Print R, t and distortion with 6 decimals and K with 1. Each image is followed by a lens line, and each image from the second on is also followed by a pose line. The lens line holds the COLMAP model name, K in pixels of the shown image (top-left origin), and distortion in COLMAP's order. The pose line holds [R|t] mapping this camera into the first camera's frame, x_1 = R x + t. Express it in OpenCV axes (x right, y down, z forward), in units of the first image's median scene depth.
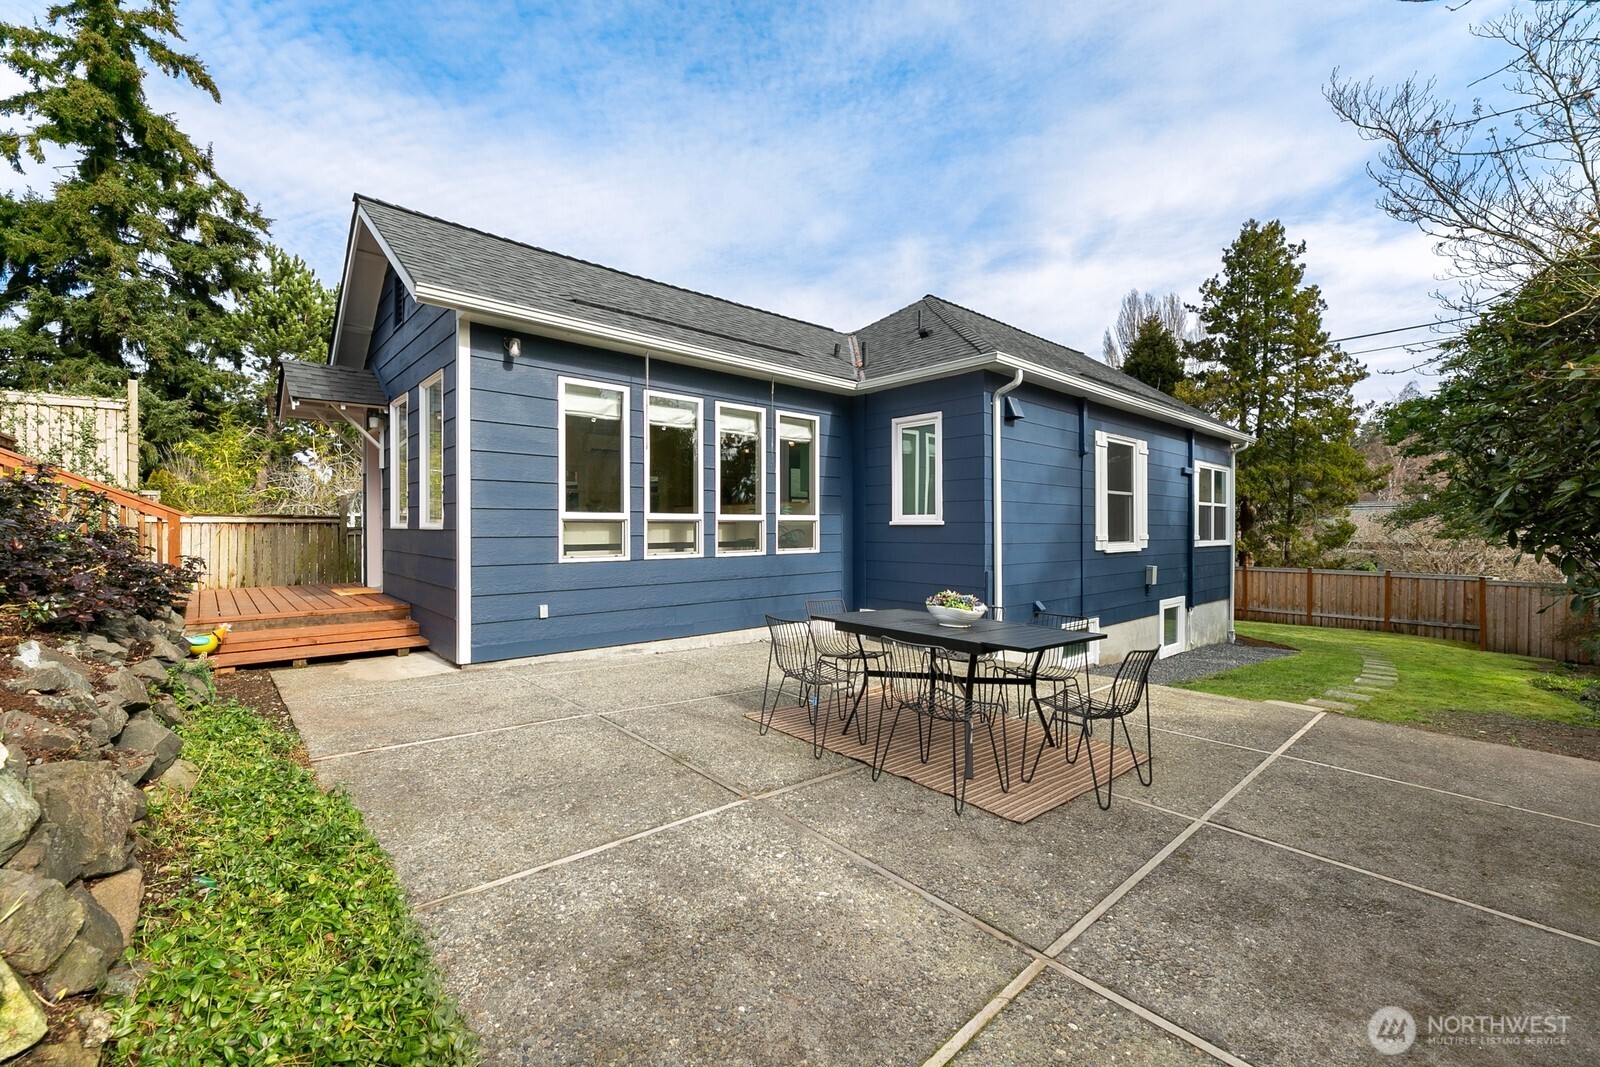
lens RADIAL K [[643.9, 0, 799.1], [0, 643.9, 537.7], [0, 0, 1]] dist [-0.000829, 0.000790]
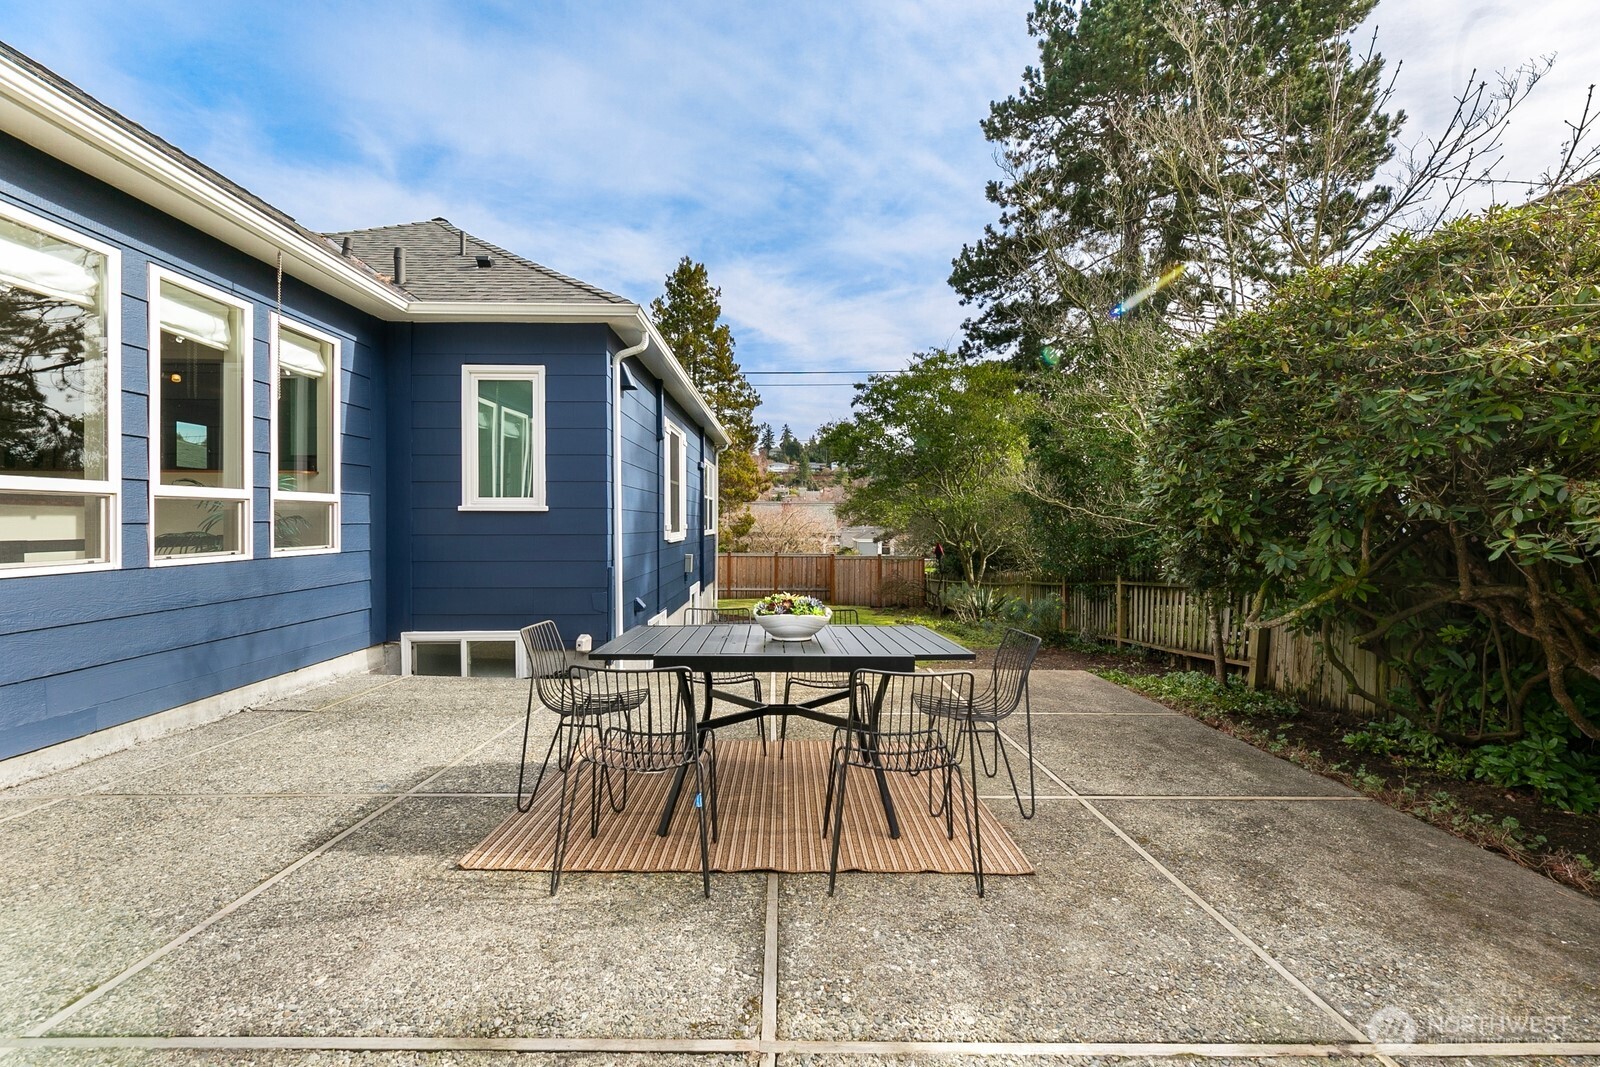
lens RADIAL K [[643.9, 0, 791.2], [0, 643.9, 524.5], [0, 0, 1]] dist [-0.000829, 0.000790]
pose [[0.653692, -0.002850, 0.756755, -0.162268], [0.009751, 0.999942, -0.004658, 0.002836], [-0.756698, 0.010424, 0.653682, 0.245081]]
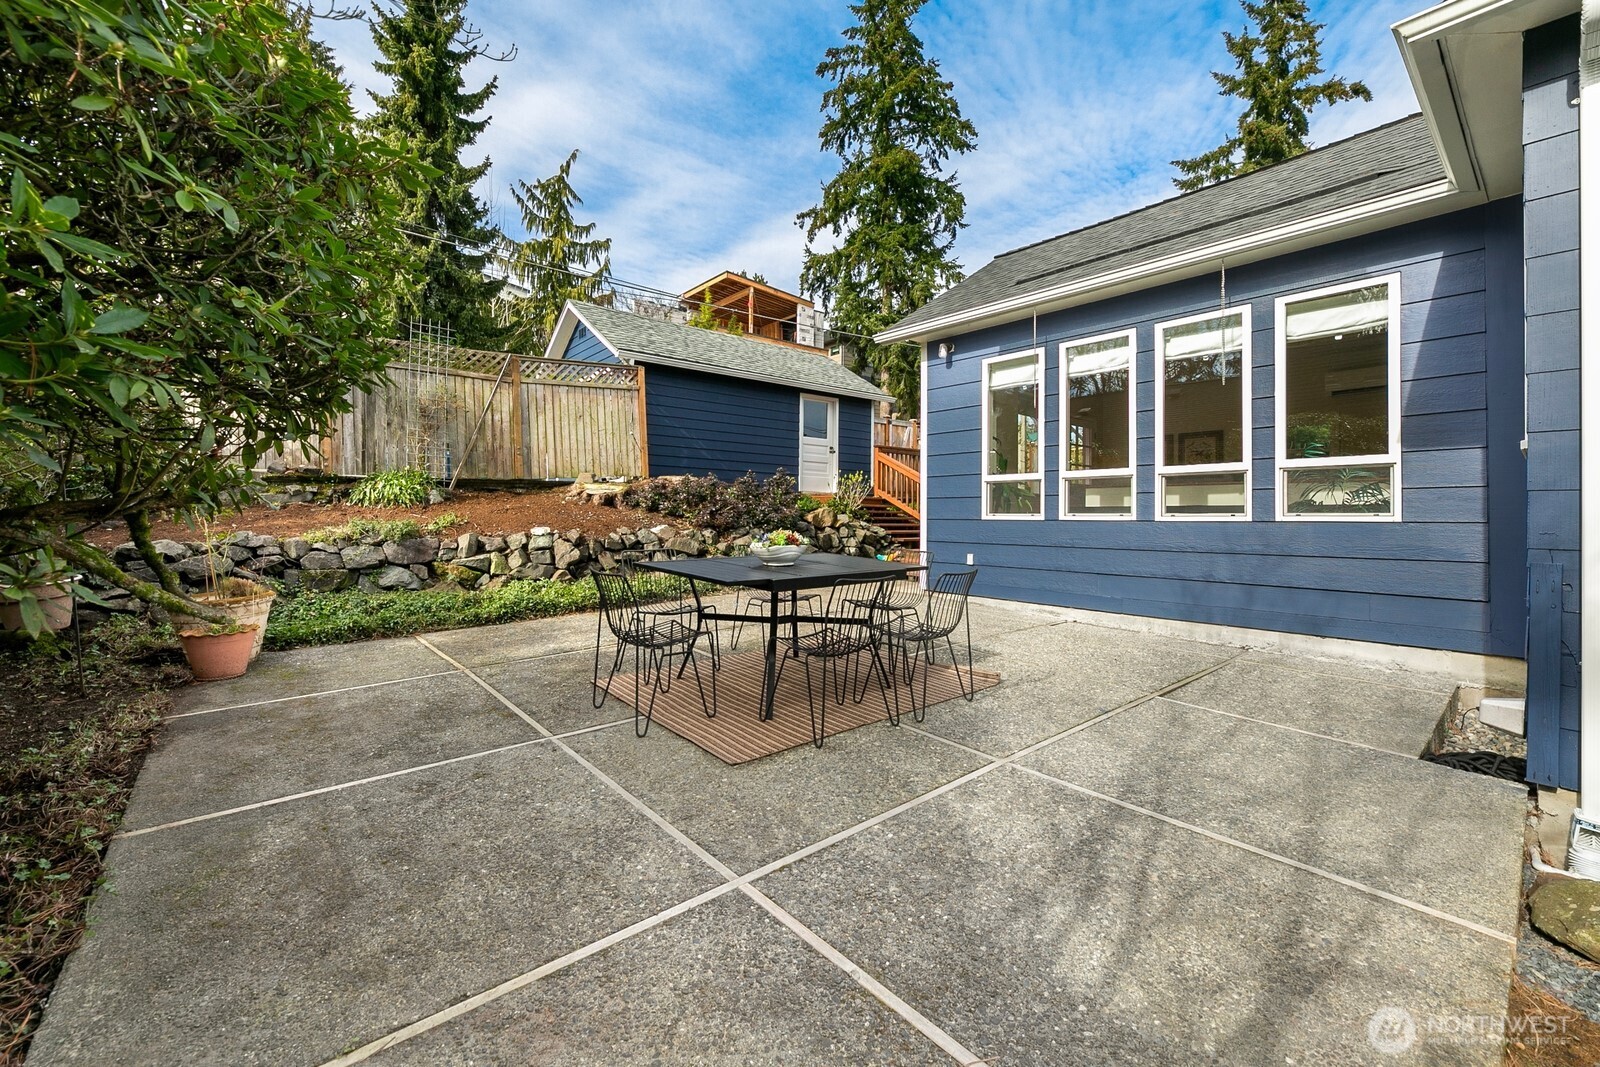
lens RADIAL K [[643.9, 0, 794.9], [0, 643.9, 517.9], [0, 0, 1]] dist [-0.000829, 0.000790]
pose [[-0.021645, 0.001293, -0.999765, 0.592775], [-0.022943, 0.999735, 0.001789, 0.030956], [0.999502, 0.022976, -0.021610, 0.508690]]
